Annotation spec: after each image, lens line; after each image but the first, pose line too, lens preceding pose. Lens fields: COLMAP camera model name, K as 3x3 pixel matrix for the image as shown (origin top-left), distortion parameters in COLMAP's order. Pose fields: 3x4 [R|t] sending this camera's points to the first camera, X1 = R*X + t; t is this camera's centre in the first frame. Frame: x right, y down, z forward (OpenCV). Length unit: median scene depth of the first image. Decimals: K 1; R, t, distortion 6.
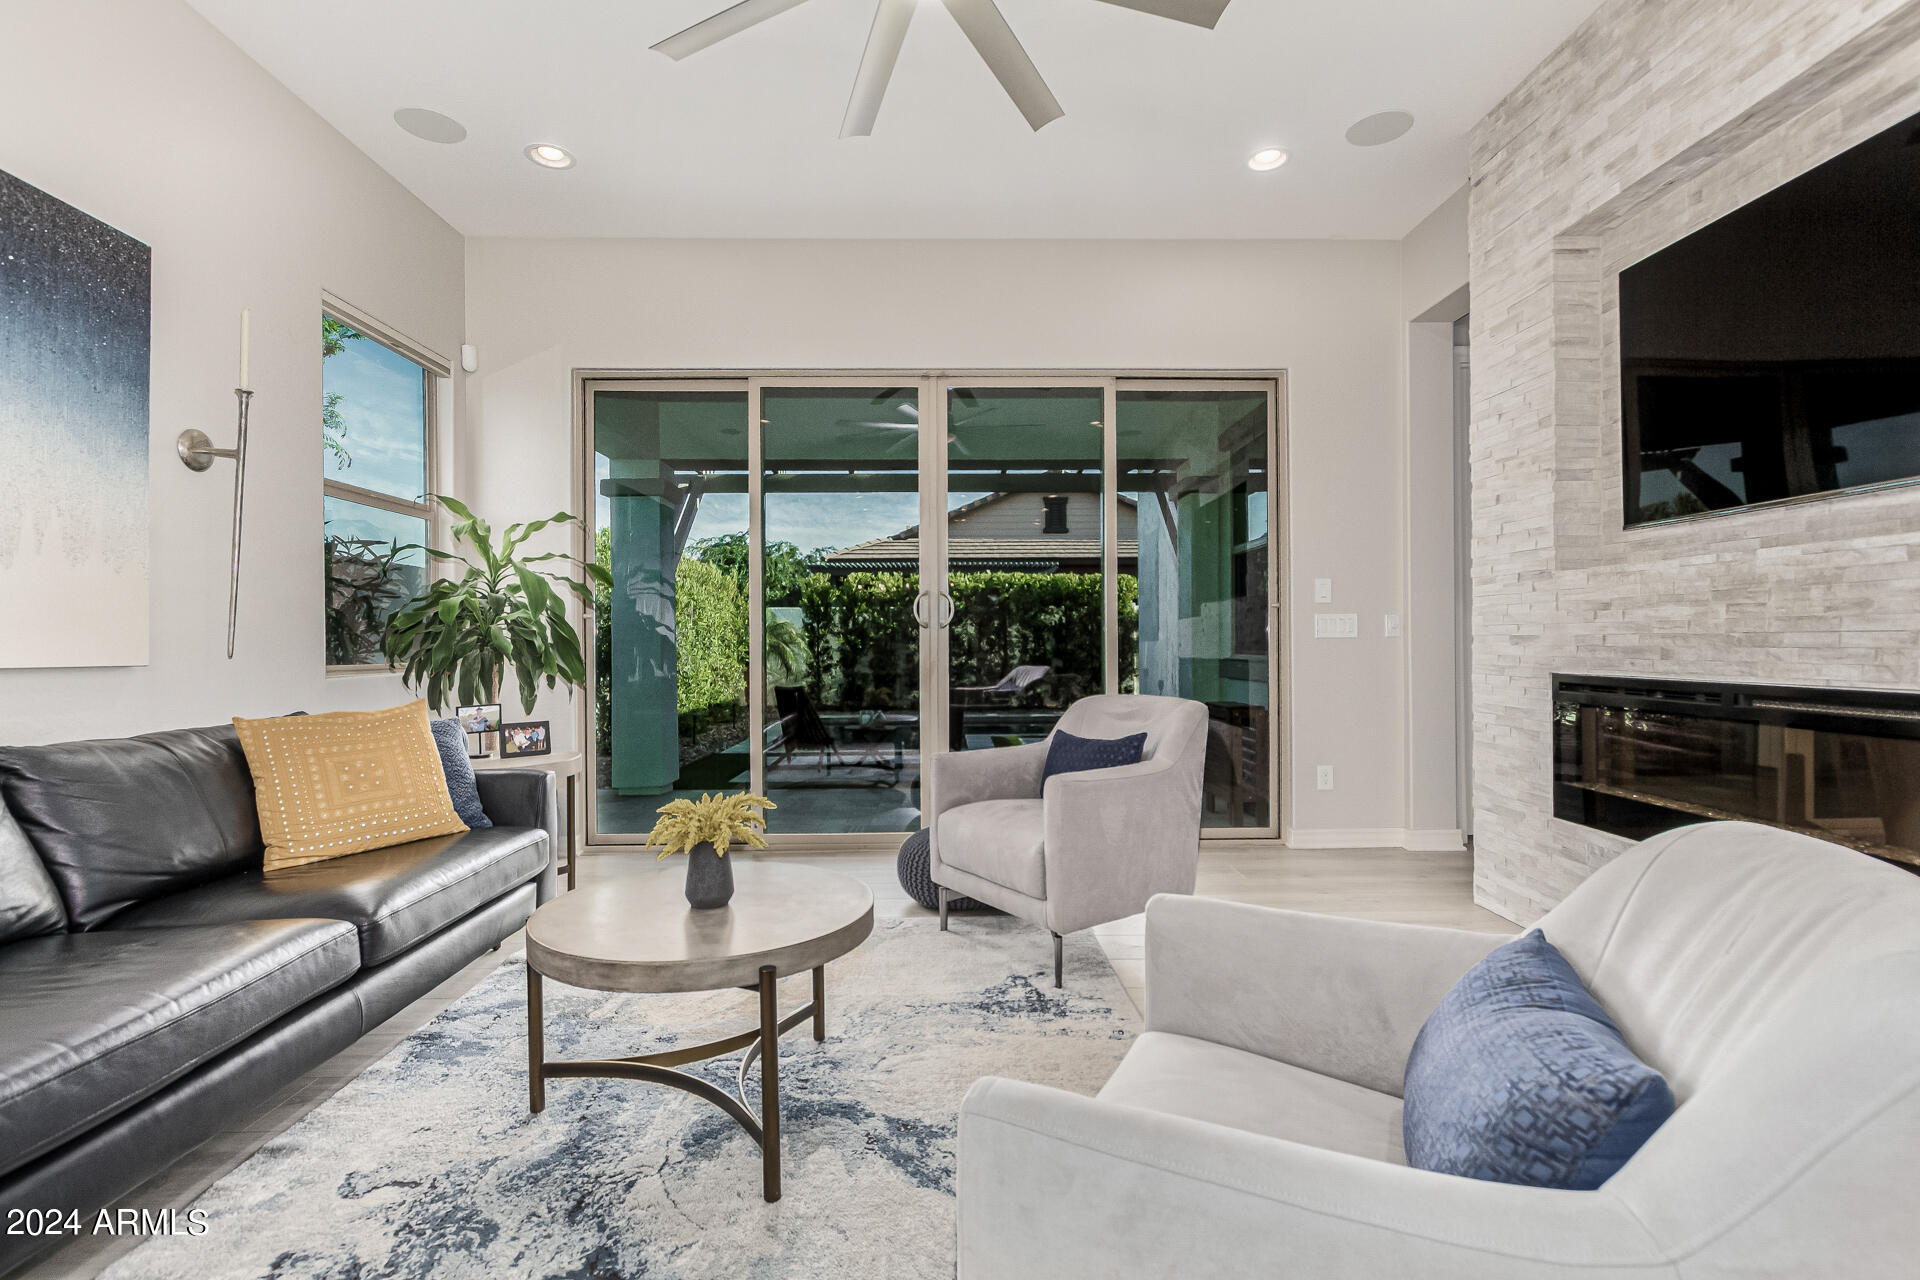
lens RADIAL K [[892.9, 0, 966.1], [0, 892.9, 647.5], [0, 0, 1]] dist [0.001780, -0.001863]
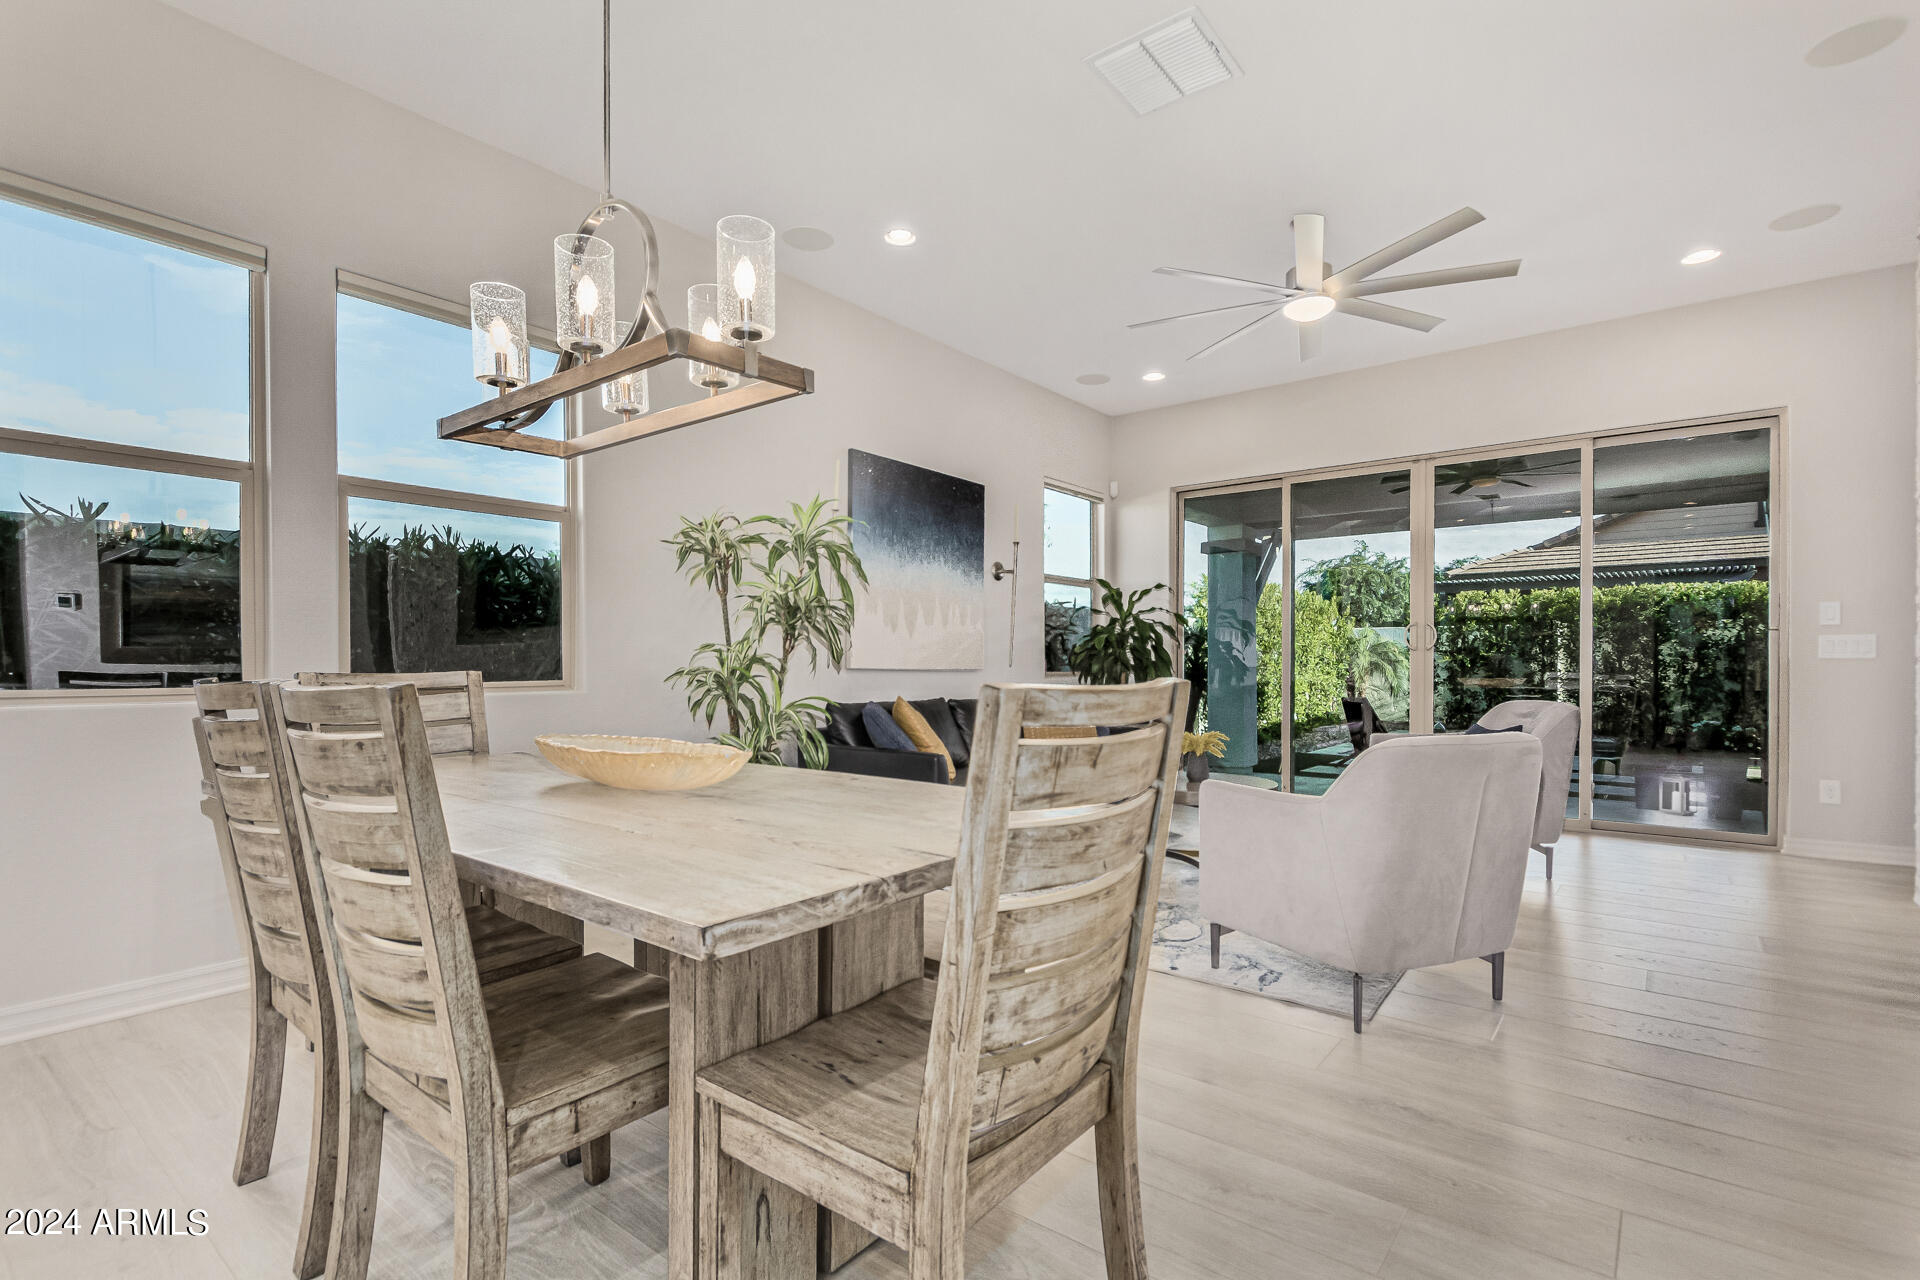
lens RADIAL K [[892.9, 0, 961.0], [0, 892.9, 661.1], [0, 0, 1]] dist [0.001780, -0.001863]
pose [[0.768526, 0.004359, -0.639804, 0.285571], [-0.007183, 0.999973, -0.001816, 0.001377], [0.639778, 0.005992, 0.768536, -0.450997]]
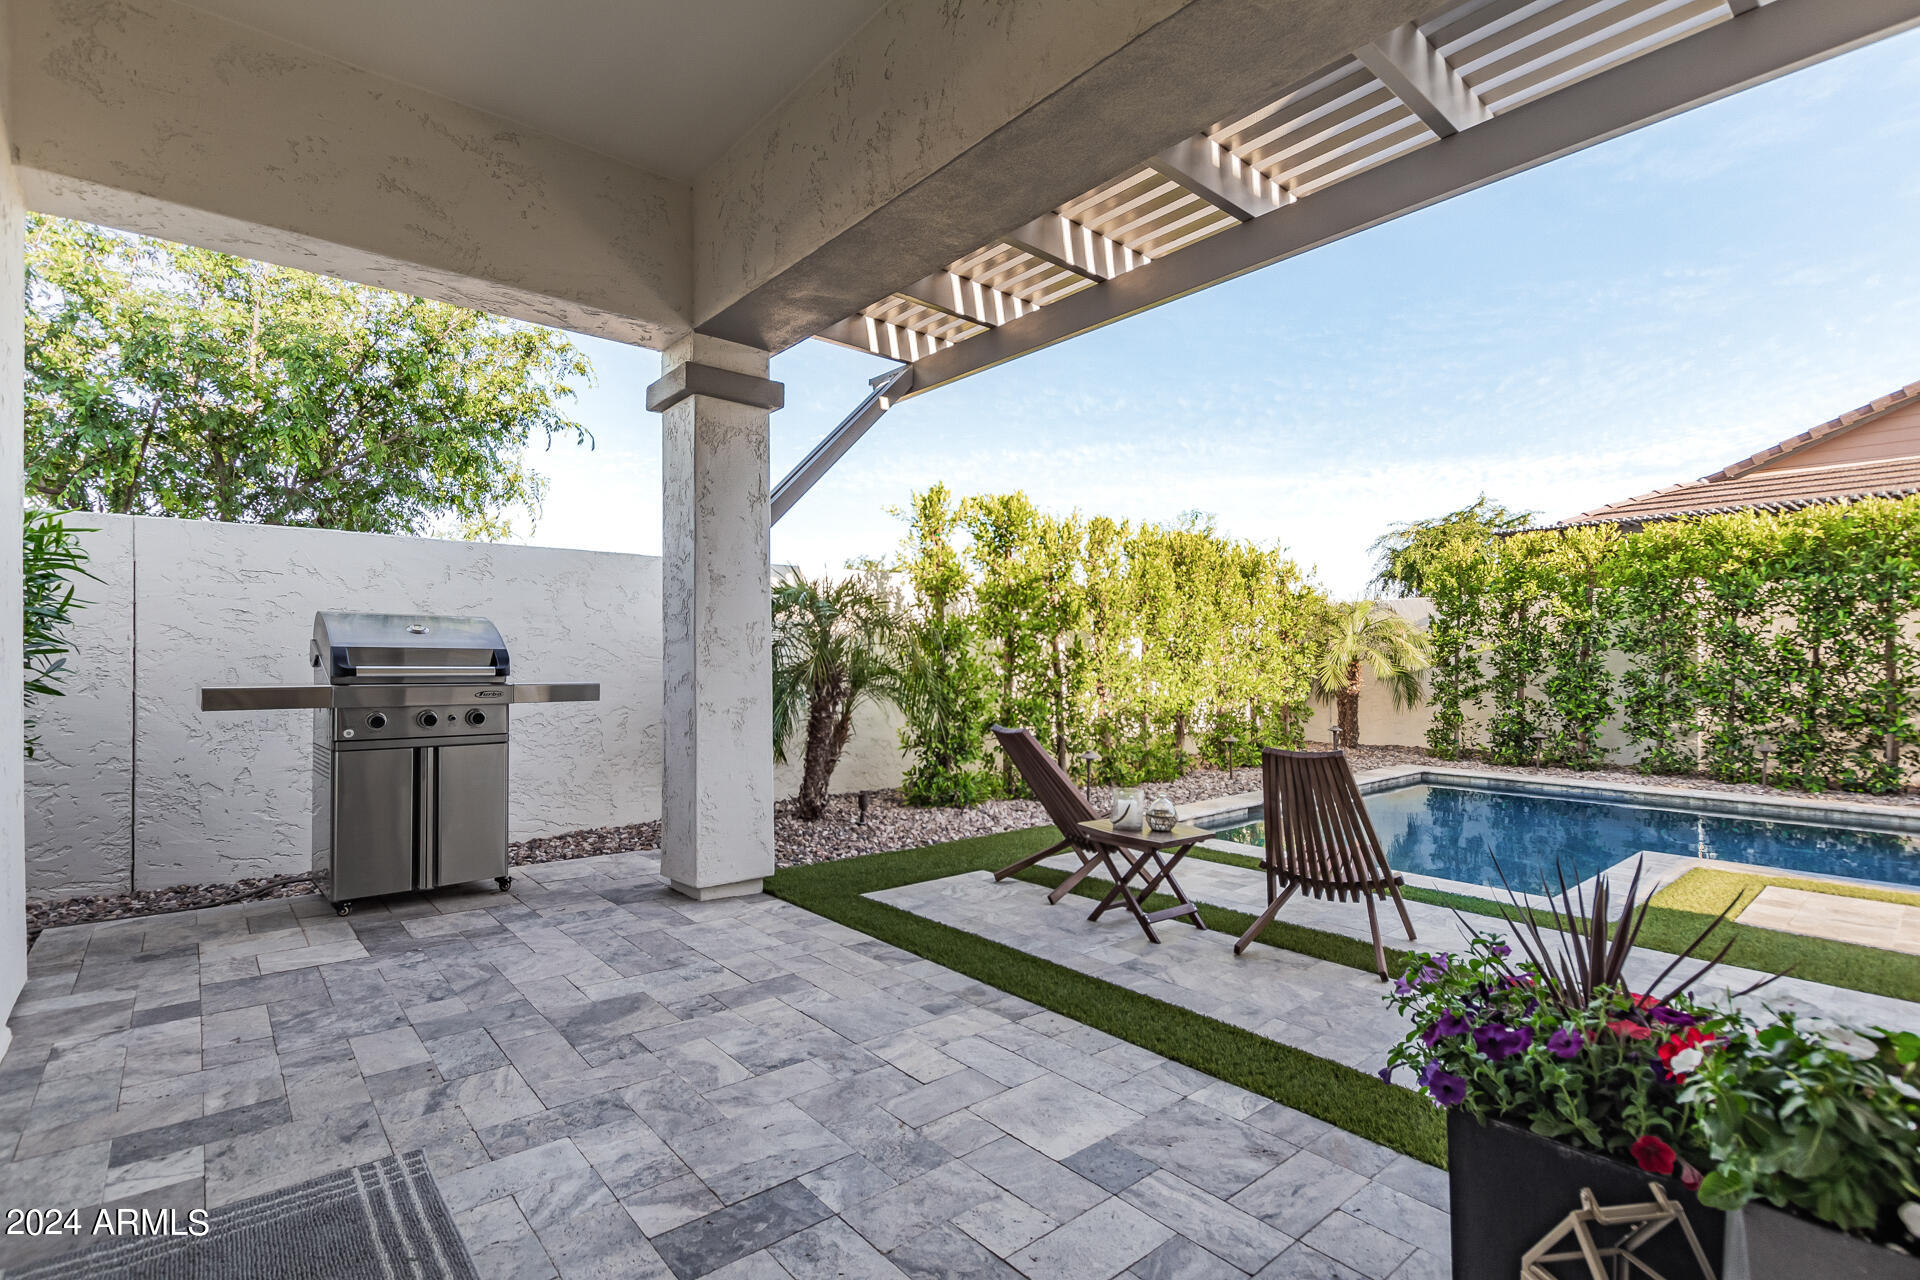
lens RADIAL K [[892.9, 0, 952.8], [0, 892.9, 638.5], [0, 0, 1]] dist [0.001780, -0.001863]
pose [[0.632308, -0.013333, -0.774602, 0.331622], [-0.004917, 0.999763, -0.021223, 0.004682], [0.774701, 0.017228, 0.632092, 1.189001]]
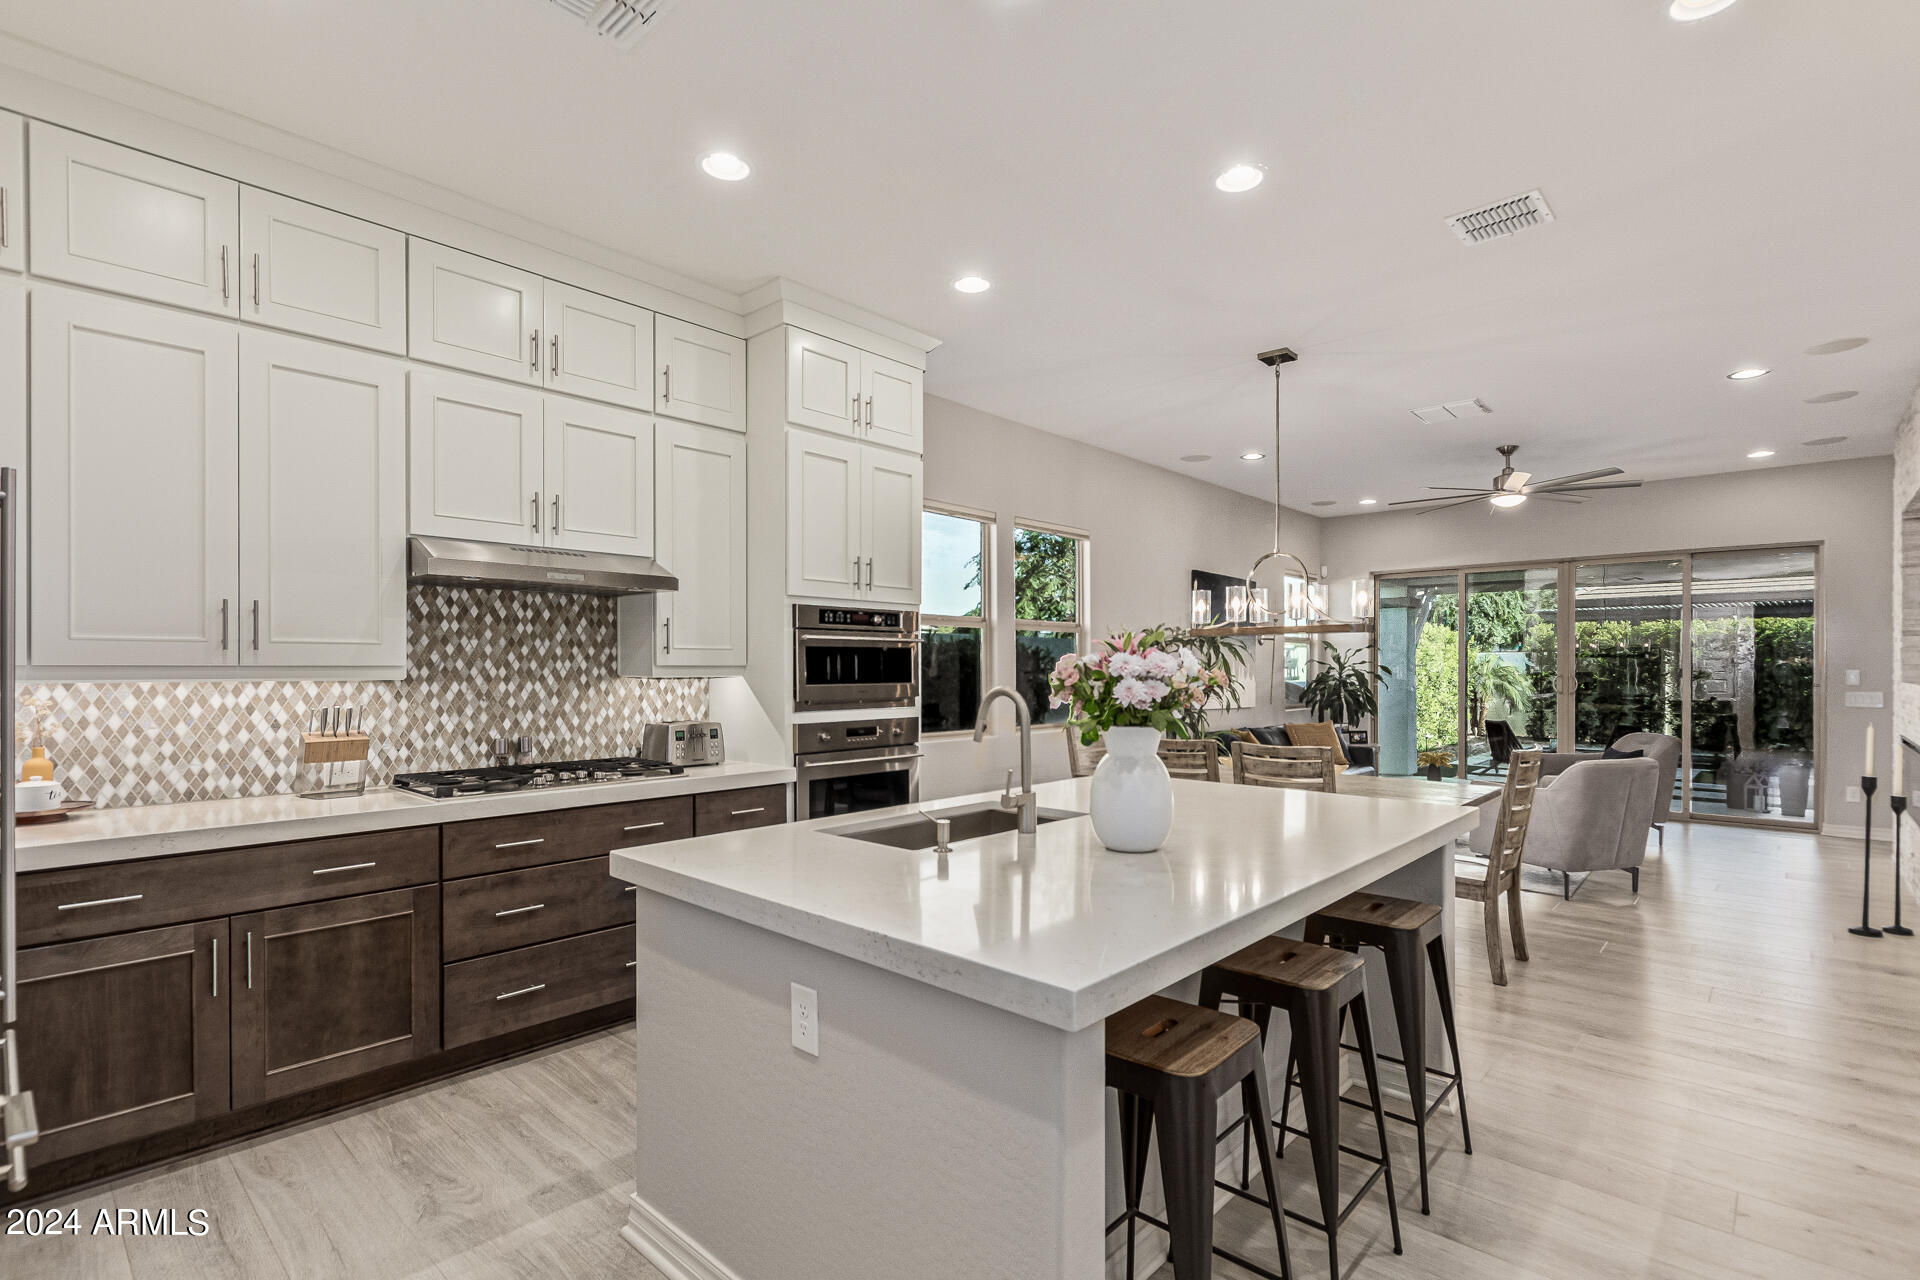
lens RADIAL K [[892.9, 0, 967.9], [0, 892.9, 667.5], [0, 0, 1]] dist [0.001780, -0.001863]
pose [[0.719573, 0.006143, -0.694389, 0.364821], [-0.008831, 0.999961, -0.000304, -0.065826], [0.694360, 0.006351, 0.719600, -1.234212]]
